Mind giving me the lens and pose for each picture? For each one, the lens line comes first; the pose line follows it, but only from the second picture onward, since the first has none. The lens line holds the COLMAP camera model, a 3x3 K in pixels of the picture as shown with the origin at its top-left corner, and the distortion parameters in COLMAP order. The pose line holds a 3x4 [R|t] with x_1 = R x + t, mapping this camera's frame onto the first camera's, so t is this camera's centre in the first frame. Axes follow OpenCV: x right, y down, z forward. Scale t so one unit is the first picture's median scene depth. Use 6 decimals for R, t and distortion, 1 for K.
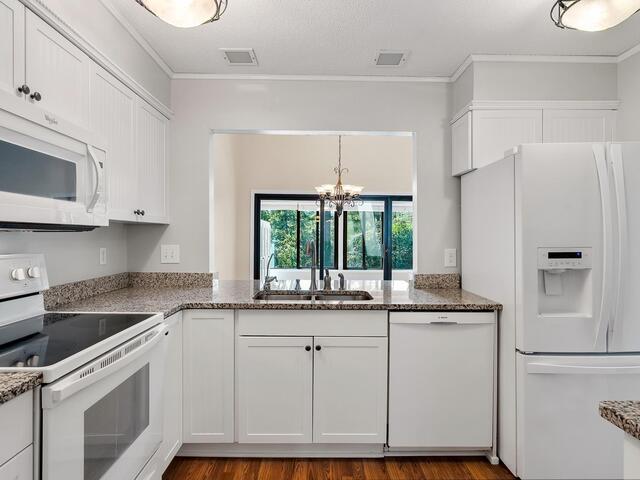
lens RADIAL K [[357.7, 0, 320.4], [0, 357.7, 236.0], [0, 0, 1]] dist [0.000786, 0.000056]
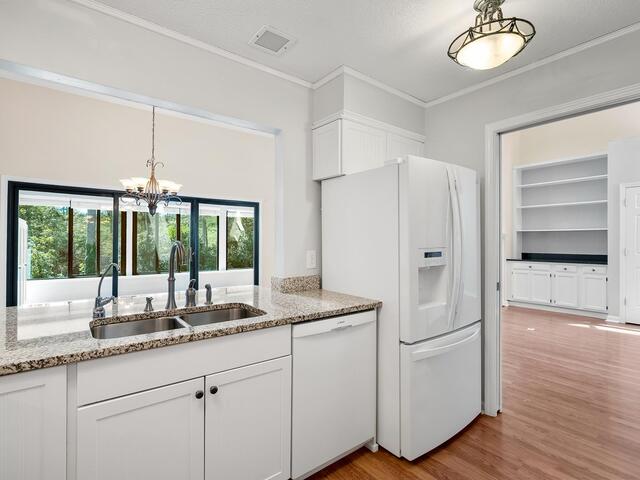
lens RADIAL K [[317.6, 0, 314.7], [0, 317.6, 238.2], [0, 0, 1]] dist [-0.001931, 0.000006]
pose [[0.802045, 0.000837, 0.597263, -0.203383], [0.000145, 0.999999, -0.001596, 0.000734], [-0.597264, 0.001367, 0.802044, 0.310015]]
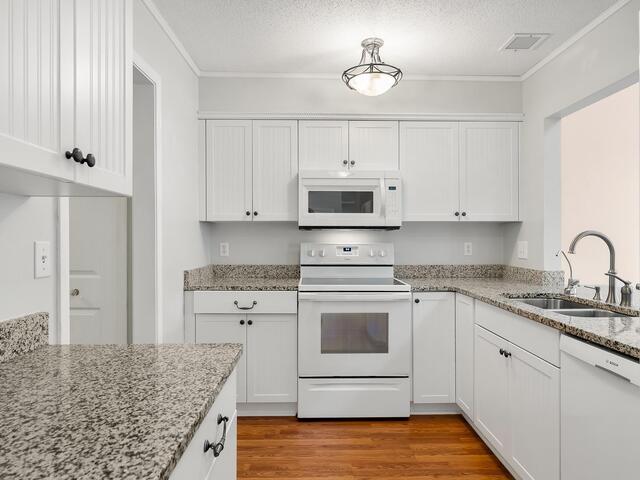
lens RADIAL K [[390.8, 0, 320.0], [0, 390.8, 240.0], [0, 0, 1]] dist [0.001356, 0.000767]
pose [[0.007757, -0.005027, -0.999957, 0.841965], [-0.003096, 0.999982, -0.005051, 0.034474], [0.999965, 0.003135, 0.007742, 0.473432]]
